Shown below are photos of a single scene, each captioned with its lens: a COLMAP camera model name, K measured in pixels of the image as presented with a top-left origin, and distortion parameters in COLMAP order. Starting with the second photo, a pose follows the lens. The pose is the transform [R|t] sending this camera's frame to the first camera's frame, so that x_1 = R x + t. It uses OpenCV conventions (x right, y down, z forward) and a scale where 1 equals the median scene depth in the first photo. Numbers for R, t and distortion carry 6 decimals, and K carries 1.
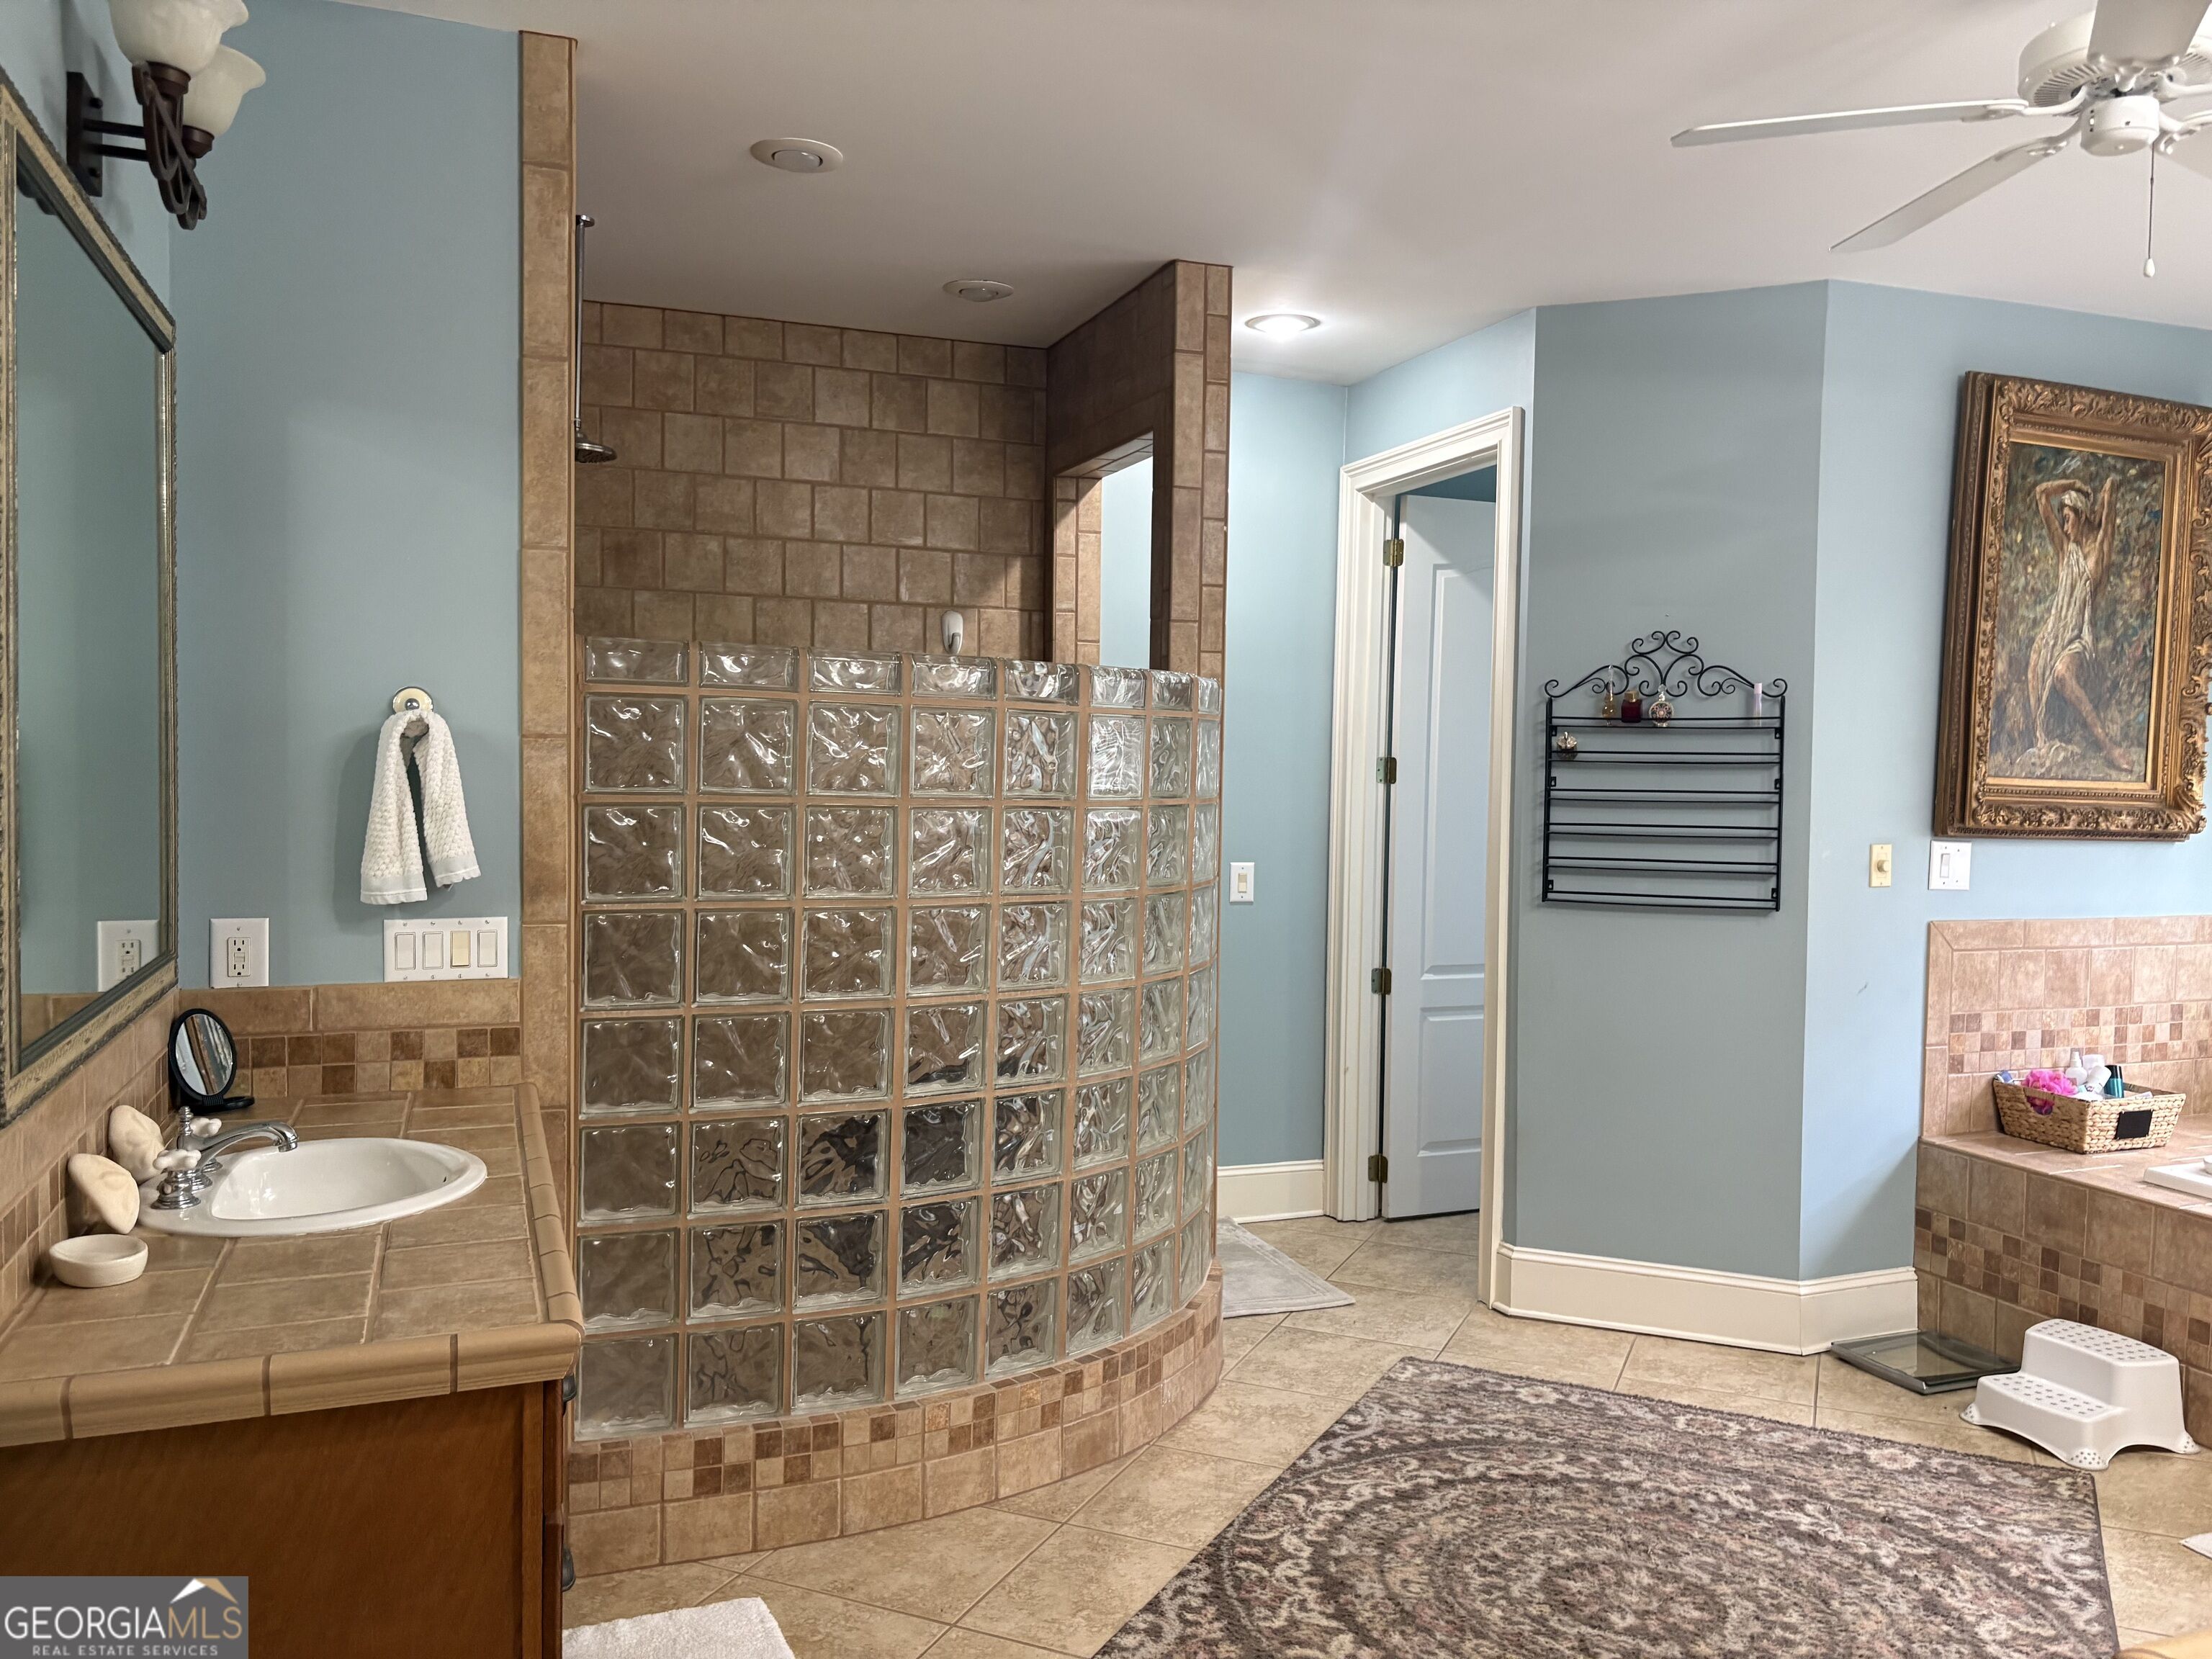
lens RADIAL K [[1691.0, 0, 1106.0], [0, 1691.0, 829.5], [0, 0, 1]] dist [0.005461, -0.001069]
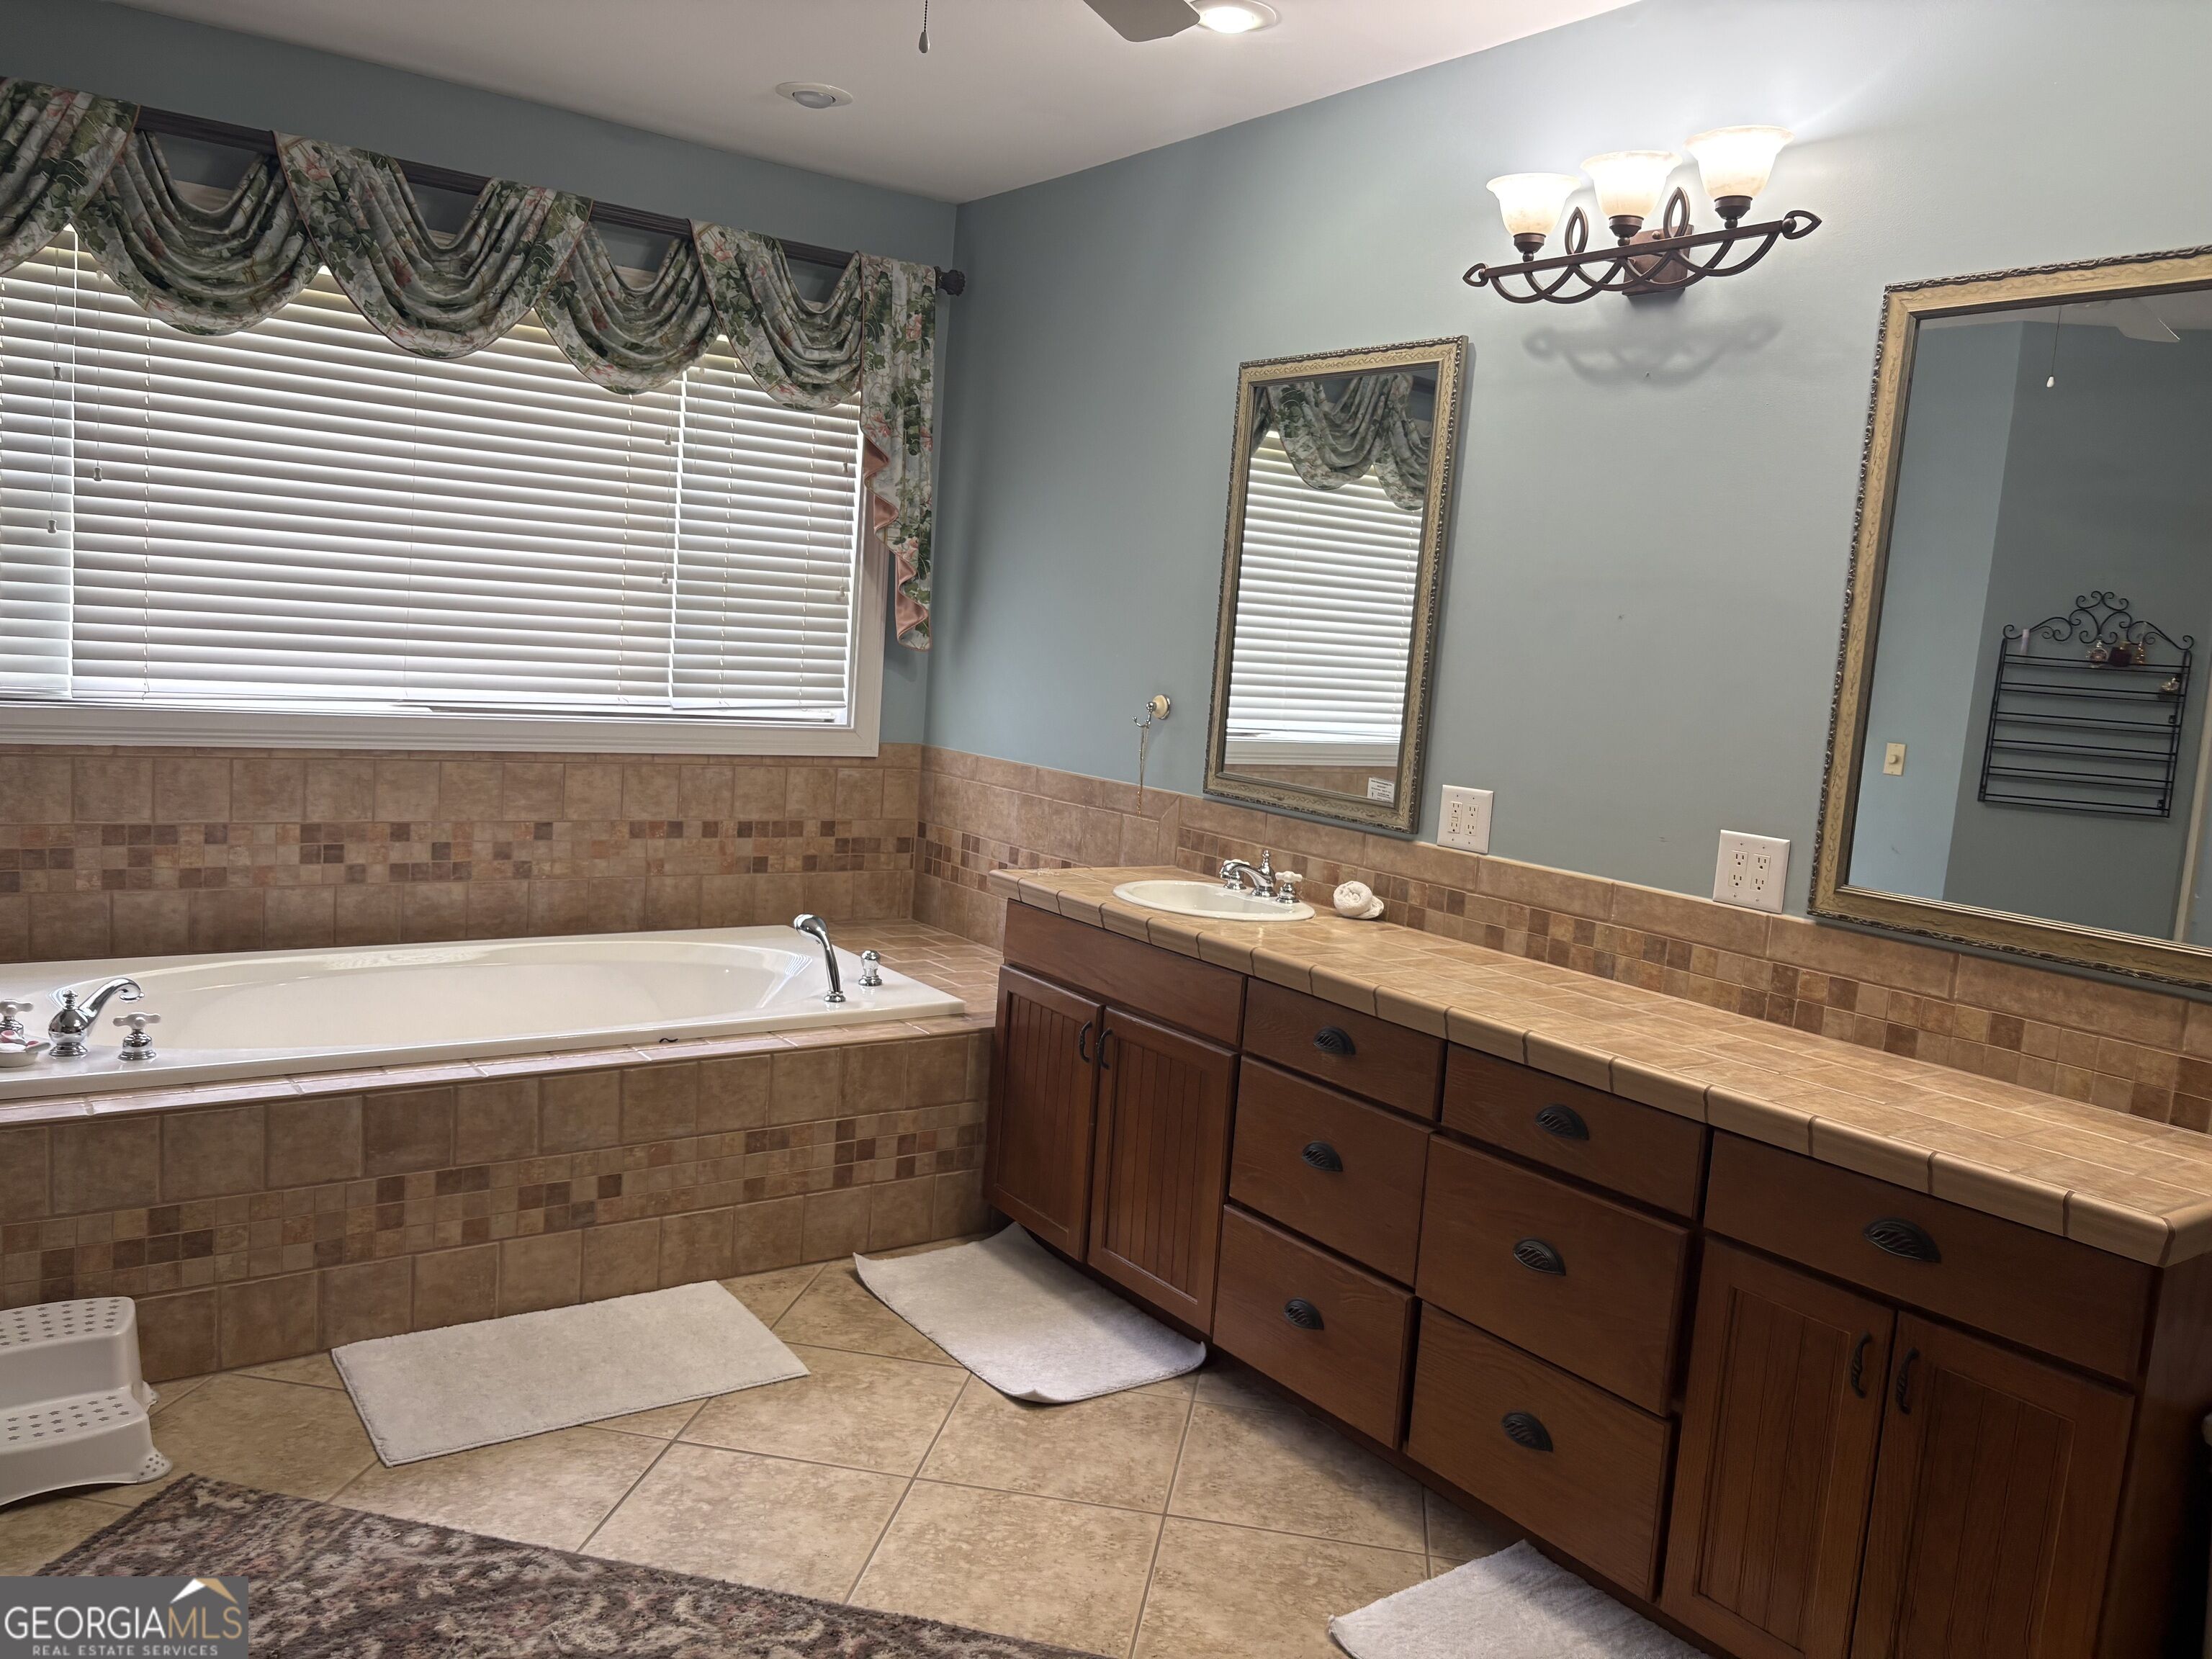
lens RADIAL K [[1691.0, 0, 1106.0], [0, 1691.0, 829.5], [0, 0, 1]] dist [0.005461, -0.001069]
pose [[-0.258733, -0.145338, 0.954952, -0.245538], [-0.038746, 0.989382, 0.140080, -0.038274], [-0.965172, -0.000758, -0.261617, 0.882273]]
